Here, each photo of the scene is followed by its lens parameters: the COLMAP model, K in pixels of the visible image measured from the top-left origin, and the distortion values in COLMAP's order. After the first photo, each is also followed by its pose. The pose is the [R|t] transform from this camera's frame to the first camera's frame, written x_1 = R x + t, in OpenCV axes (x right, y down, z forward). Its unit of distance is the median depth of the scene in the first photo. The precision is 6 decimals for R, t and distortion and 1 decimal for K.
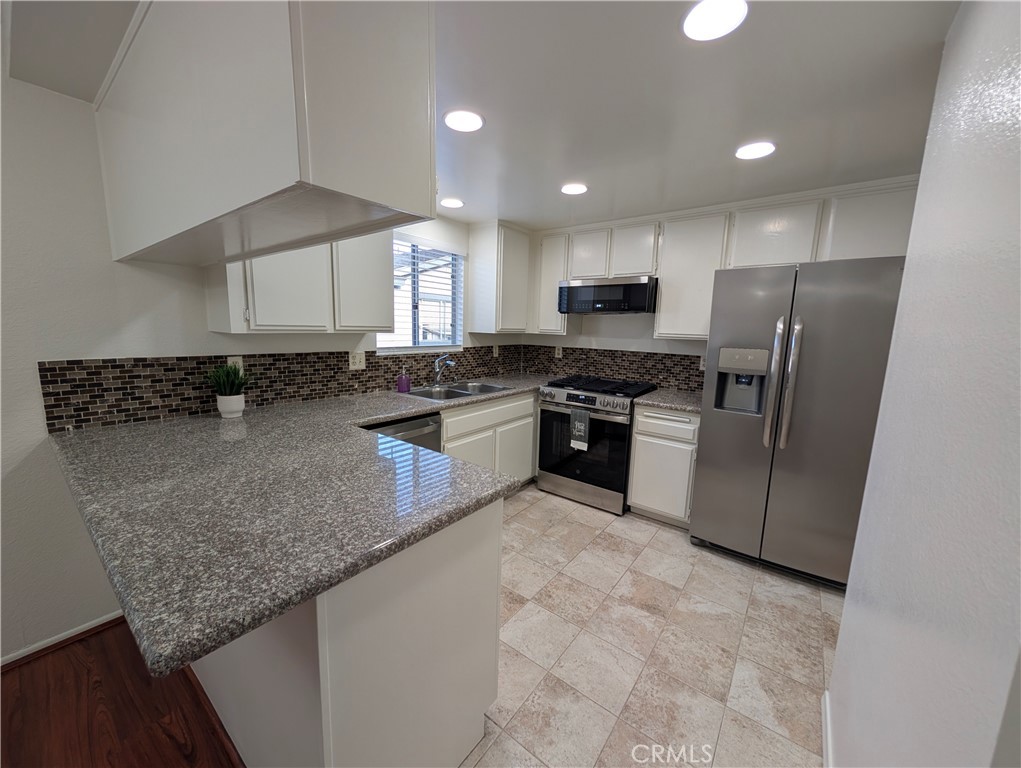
lens RADIAL K [[374.4, 0, 509.6], [0, 374.4, 389.5], [0, 0, 1]] dist [-0.002656, 0.000986]
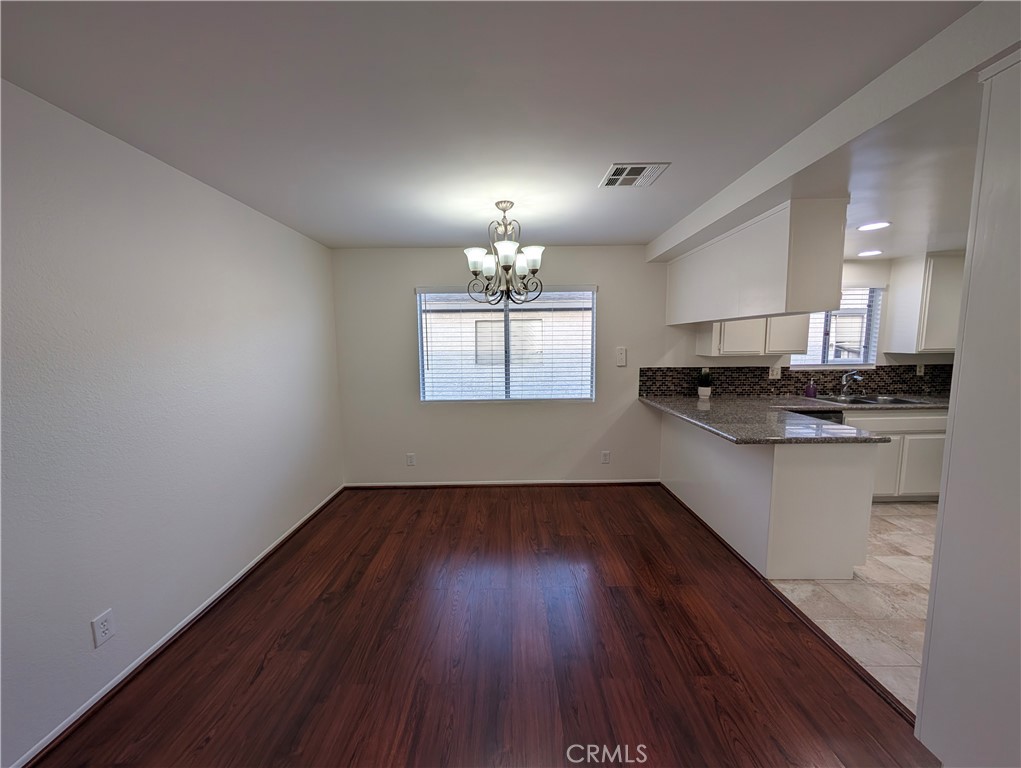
lens RADIAL K [[374.4, 0, 520.3], [0, 374.4, 385.9], [0, 0, 1]] dist [-0.002656, 0.000986]
pose [[0.603138, 0.053887, -0.795814, 0.153985], [-0.102921, 0.994632, -0.010653, 0.084612], [0.790969, 0.088331, 0.605447, -0.631776]]
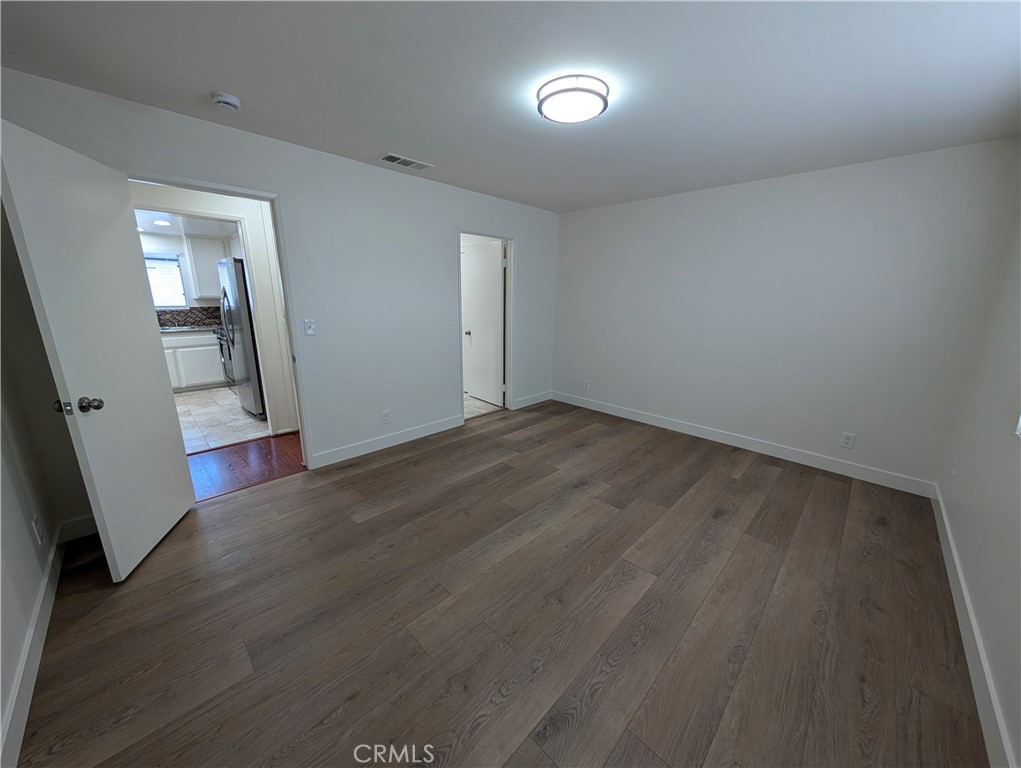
lens RADIAL K [[374.4, 0, 523.2], [0, 374.4, 380.5], [0, 0, 1]] dist [-0.002656, 0.000986]
pose [[0.992647, -0.000105, -0.121047, 1.881455], [0.006735, 0.998499, 0.054359, 0.166274], [0.120860, -0.054774, 0.991157, -0.635987]]
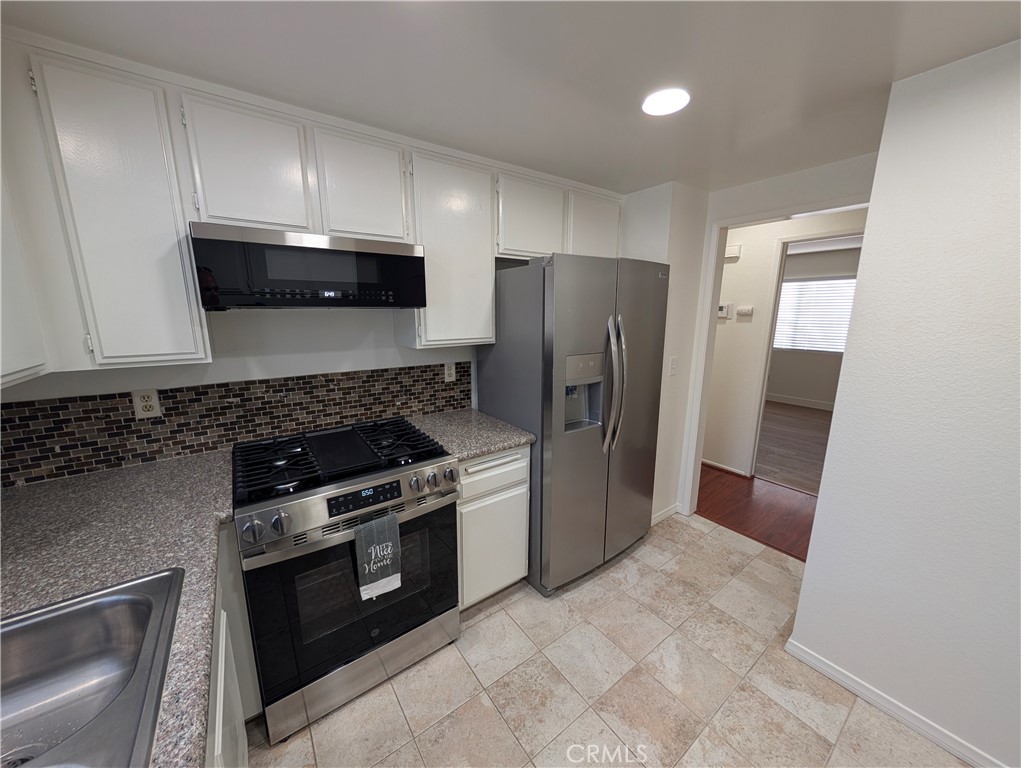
lens RADIAL K [[374.4, 0, 511.7], [0, 374.4, 386.6], [0, 0, 1]] dist [-0.002656, 0.000986]
pose [[0.281685, -0.219759, 0.934002, -0.166048], [0.165939, 0.969909, 0.178162, -0.163998], [-0.945049, 0.104802, 0.309675, 0.676559]]
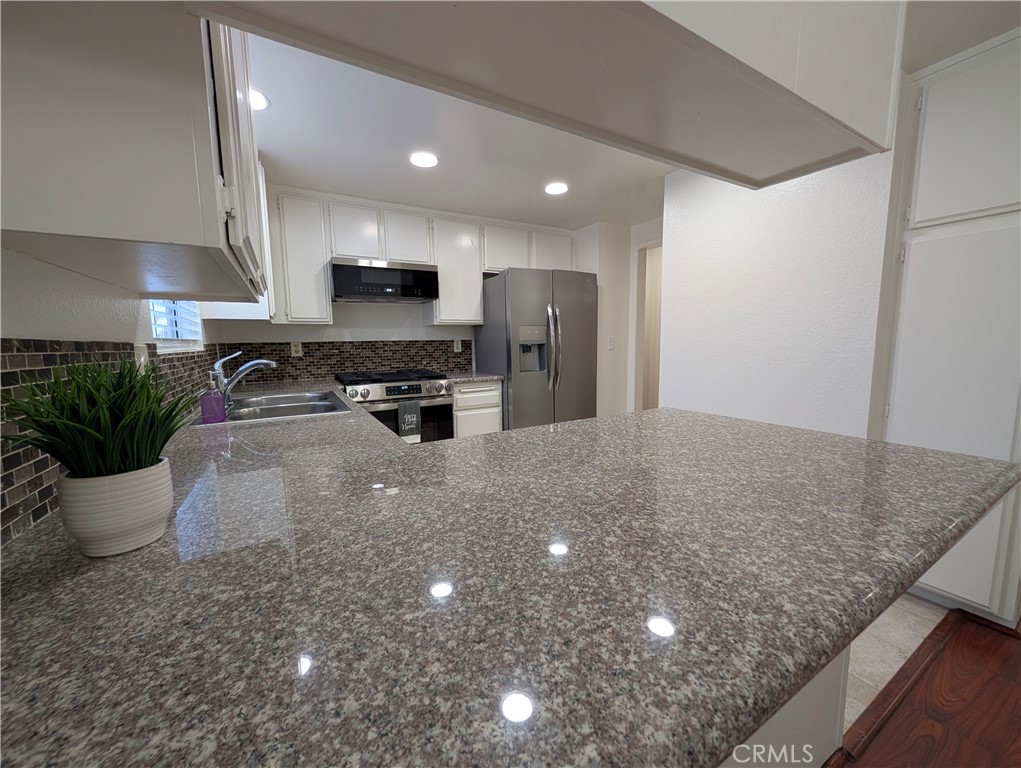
lens RADIAL K [[374.4, 0, 511.9], [0, 374.4, 391.3], [0, 0, 1]] dist [-0.002656, 0.000986]
pose [[0.376945, -0.159066, 0.912475, -0.554711], [0.180647, 0.978851, 0.096011, -0.012044], [-0.908449, 0.128645, 0.397708, 0.398041]]
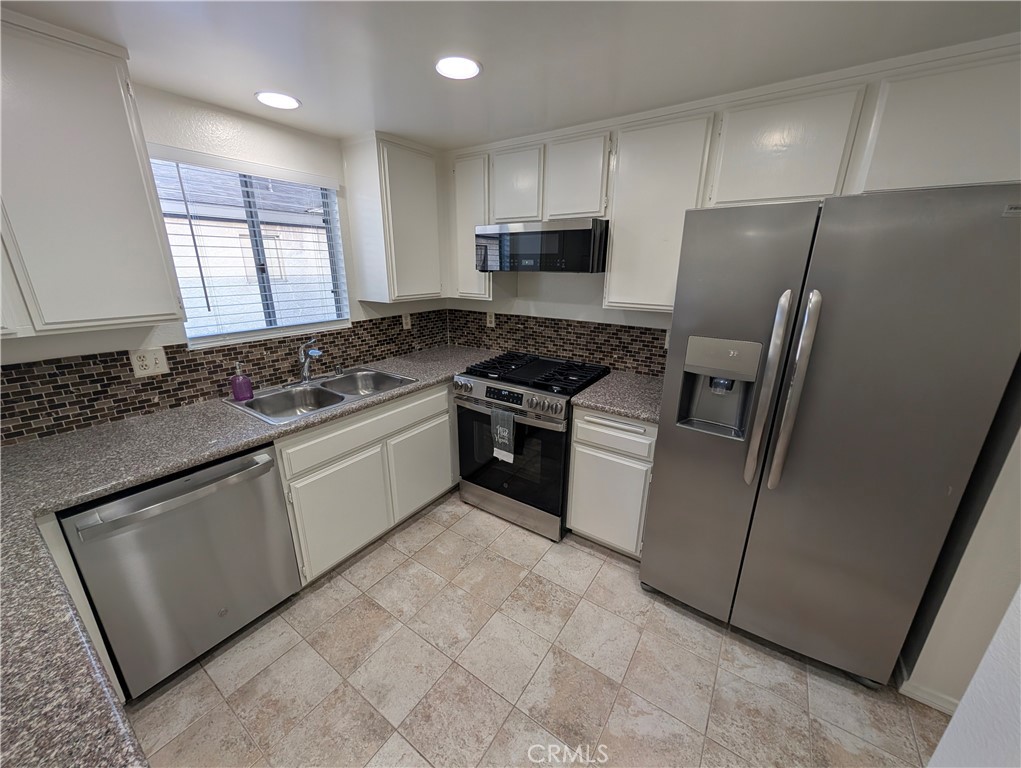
lens RADIAL K [[374.4, 0, 508.0], [0, 374.4, 386.8], [0, 0, 1]] dist [-0.002656, 0.000986]
pose [[0.998451, -0.034276, 0.043830, 0.169142], [0.027467, 0.988683, 0.147481, -0.100760], [-0.048389, -0.146049, 0.988093, 0.279202]]
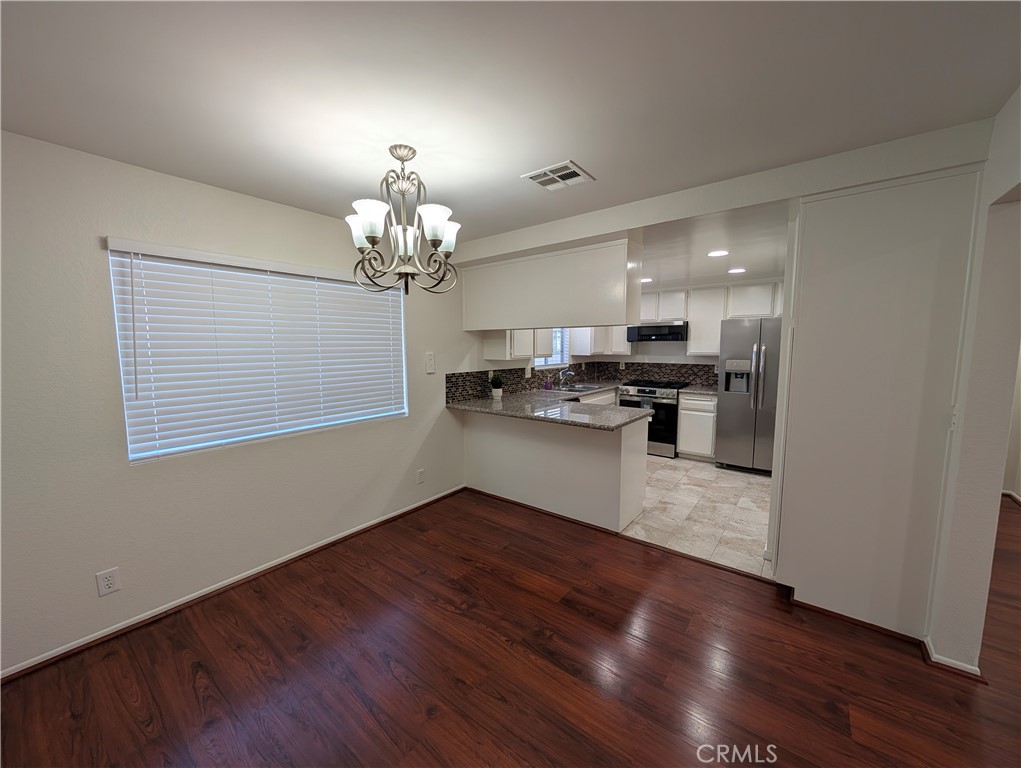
lens RADIAL K [[374.4, 0, 508.5], [0, 374.4, 388.1], [0, 0, 1]] dist [-0.002656, 0.000986]
pose [[0.999353, -0.029326, -0.020834, -0.415271], [0.028210, 0.998250, -0.051978, 0.081813], [0.022322, 0.051357, 0.998431, -0.750637]]
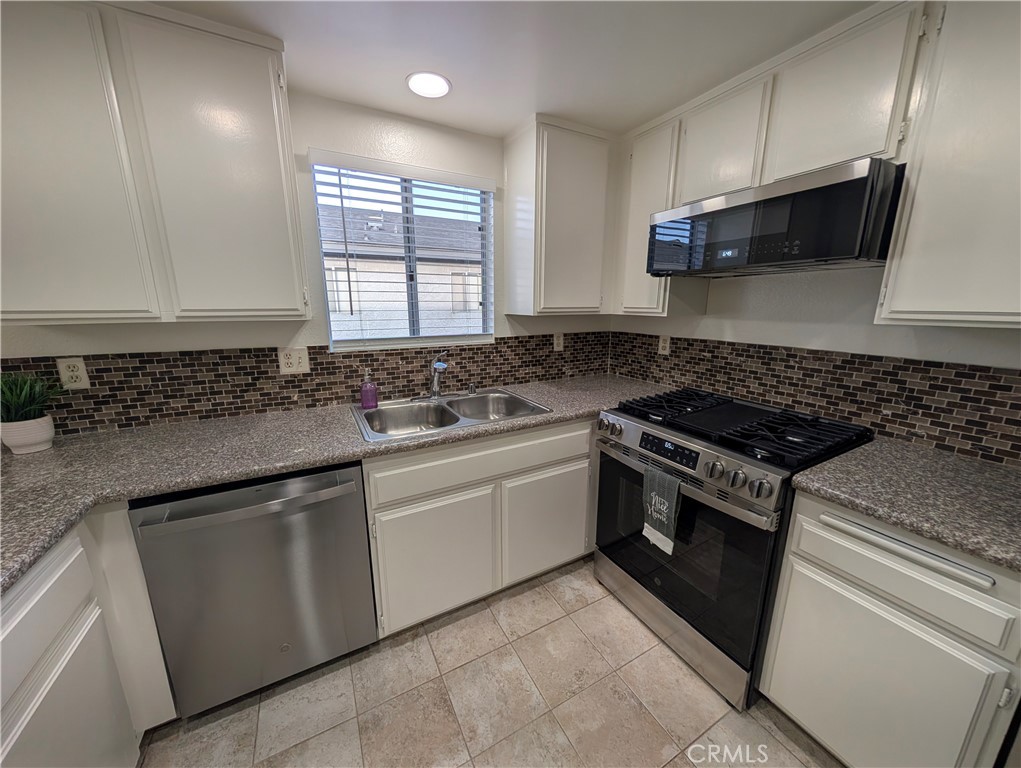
lens RADIAL K [[374.4, 0, 510.3], [0, 374.4, 386.3], [0, 0, 1]] dist [-0.002656, 0.000986]
pose [[0.915679, 0.064193, -0.396750, 0.193769], [-0.044481, 0.997284, 0.058697, -0.077696], [0.399441, -0.036099, 0.916048, 0.476011]]
